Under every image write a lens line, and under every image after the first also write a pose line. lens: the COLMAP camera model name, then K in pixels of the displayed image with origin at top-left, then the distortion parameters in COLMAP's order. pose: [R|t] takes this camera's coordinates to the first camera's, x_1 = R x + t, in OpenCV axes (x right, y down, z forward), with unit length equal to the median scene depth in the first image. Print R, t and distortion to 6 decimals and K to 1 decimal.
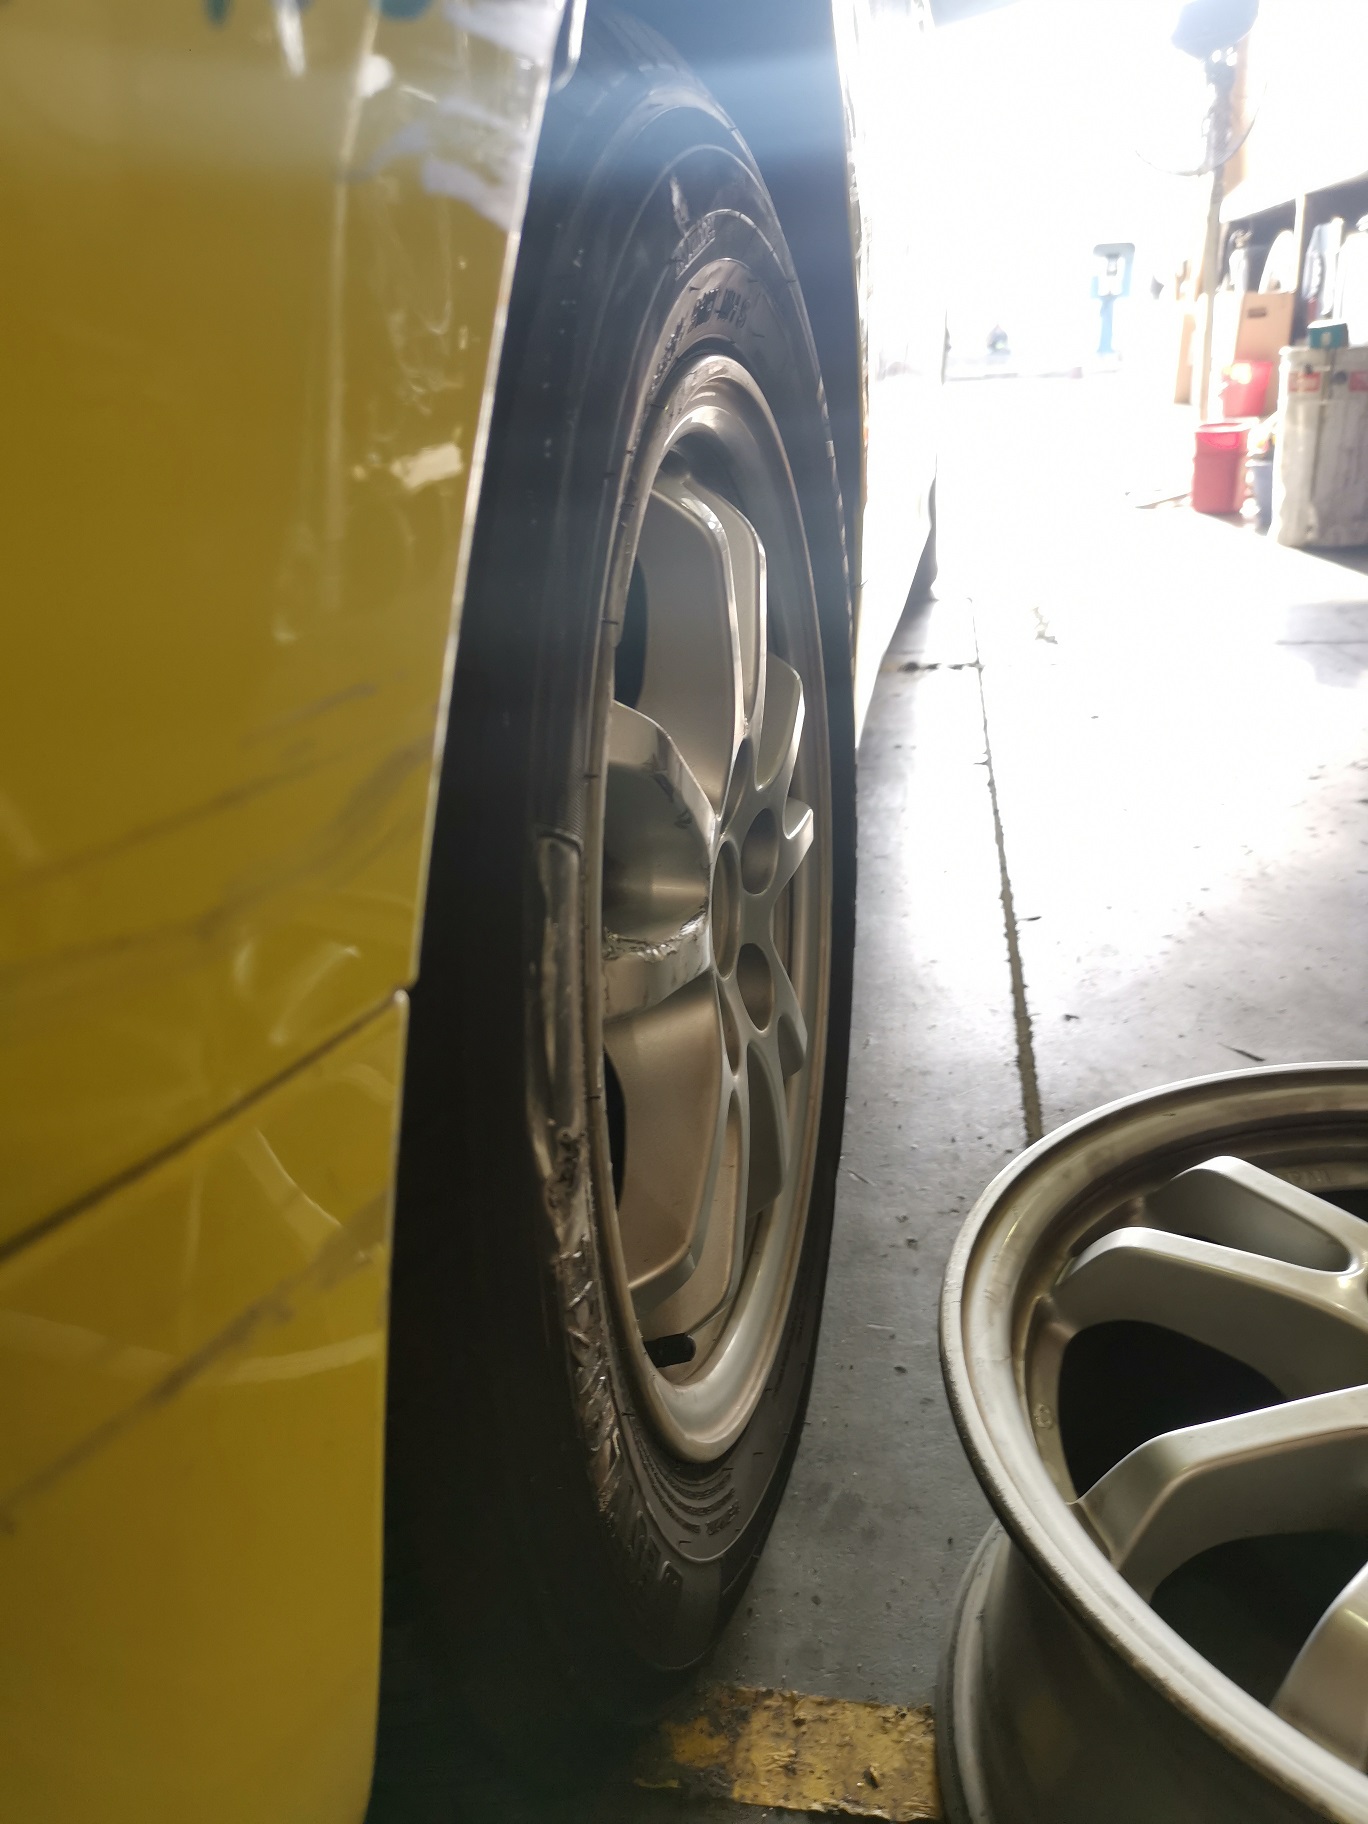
lens RADIAL K [[1464.9, 0, 684.0], [0, 1464.9, 912.0], [0, 0, 1]] dist [0.053607, -0.065108]
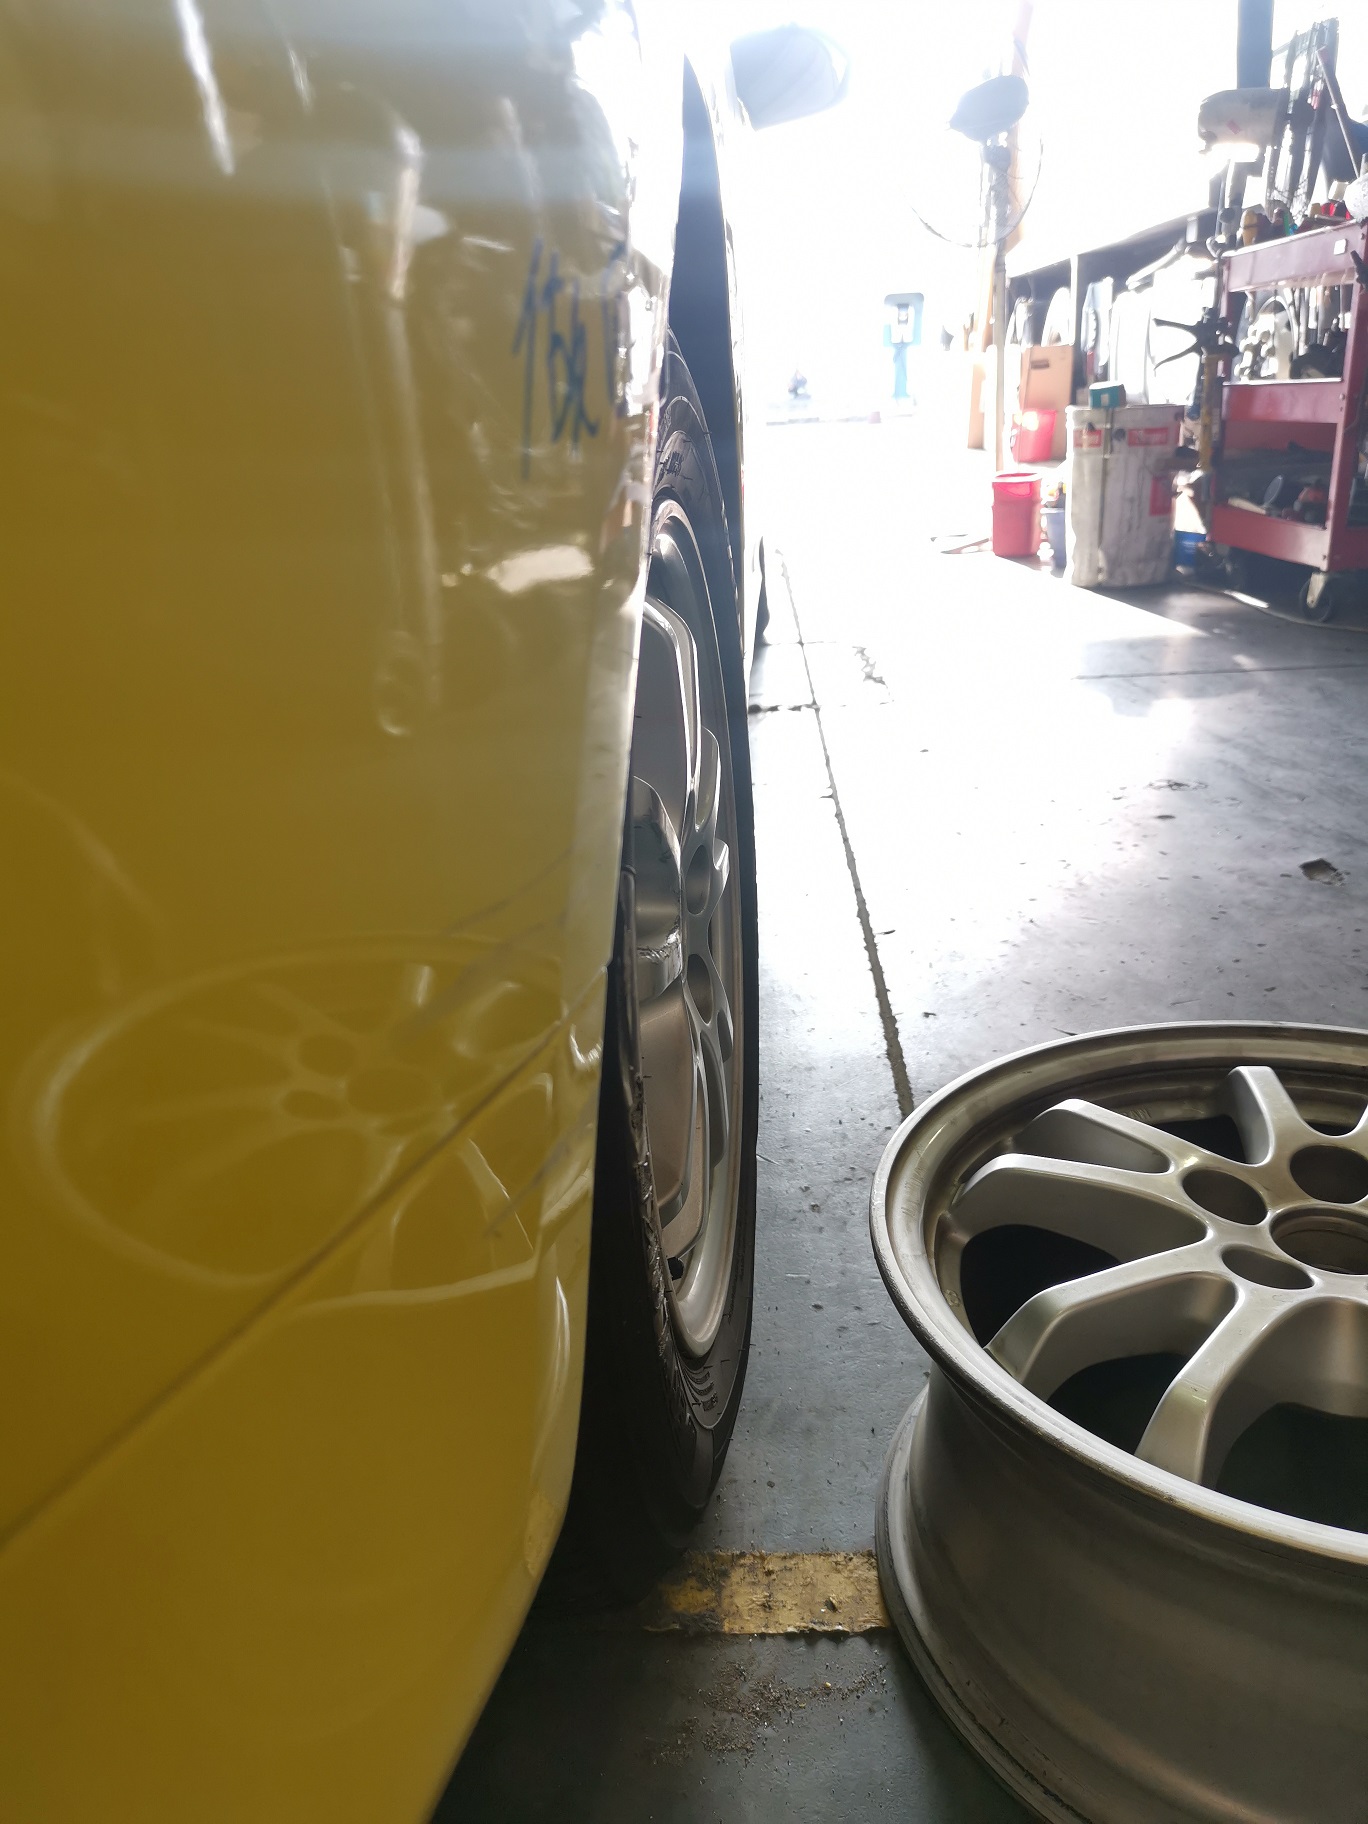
lens RADIAL K [[1418.8, 0, 684.0], [0, 1418.8, 912.0], [0, 0, 1]] dist [0.054950, -0.051354]
pose [[0.993333, -0.046954, 0.105284, -0.049802], [0.049445, 0.998552, -0.021177, 0.006211], [-0.104138, 0.026241, 0.994217, -0.110556]]
